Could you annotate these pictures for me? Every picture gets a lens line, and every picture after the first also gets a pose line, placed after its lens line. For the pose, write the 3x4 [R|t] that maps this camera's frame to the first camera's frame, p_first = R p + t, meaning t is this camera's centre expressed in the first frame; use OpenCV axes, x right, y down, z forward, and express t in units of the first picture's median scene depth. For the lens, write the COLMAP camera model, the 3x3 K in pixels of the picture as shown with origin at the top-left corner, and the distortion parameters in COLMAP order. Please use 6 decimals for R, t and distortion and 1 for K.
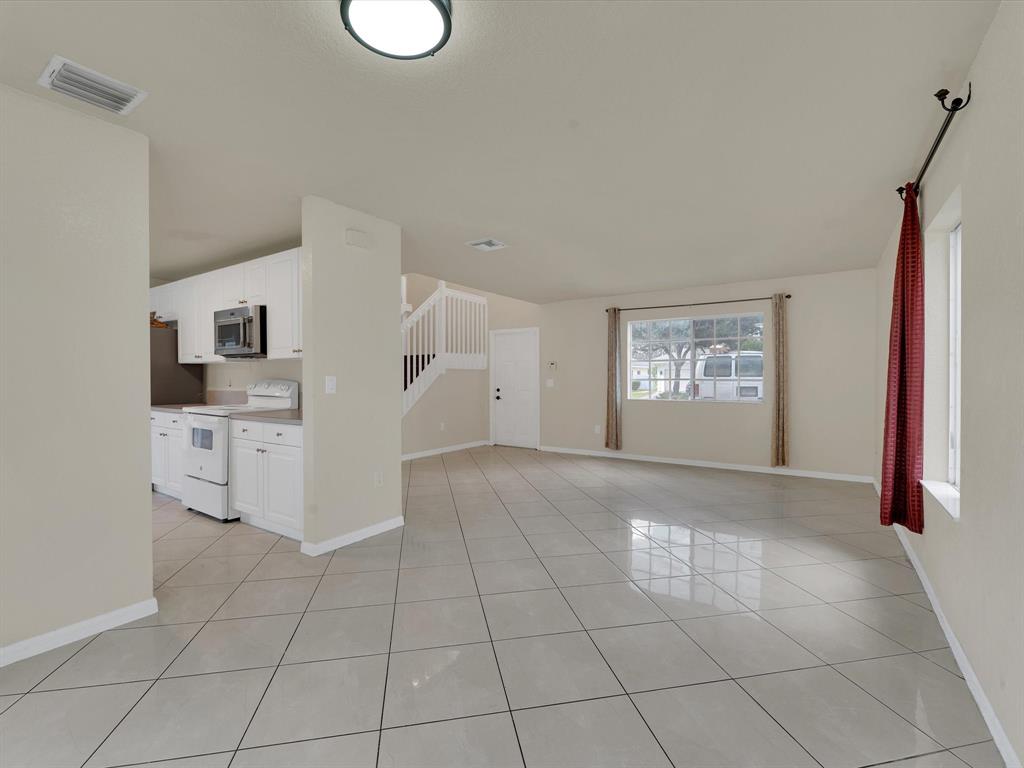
lens RADIAL K [[465.6, 0, 513.3], [0, 465.6, 382.0], [0, 0, 1]] dist [-0.000277, -0.000320]
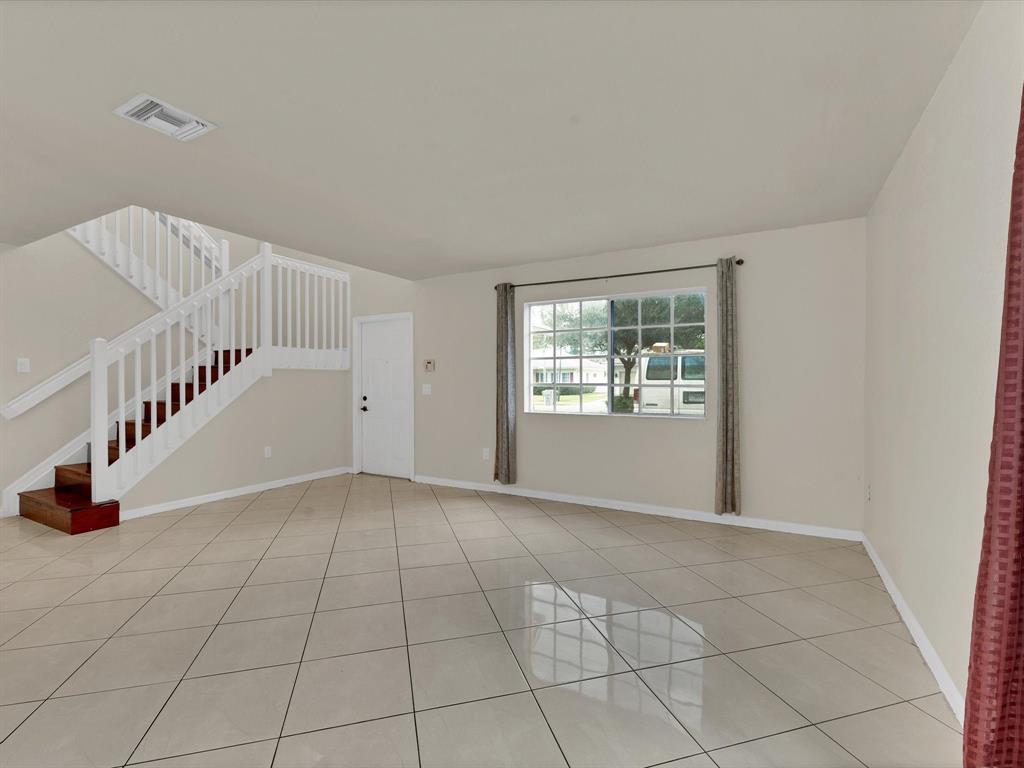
lens RADIAL K [[465.6, 0, 513.3], [0, 465.6, 382.0], [0, 0, 1]] dist [-0.000277, -0.000320]
pose [[0.996966, 0.000212, 0.077835, 0.172485], [0.000201, 0.999986, -0.005302, -0.005315], [-0.077835, 0.005302, 0.996952, 0.288937]]
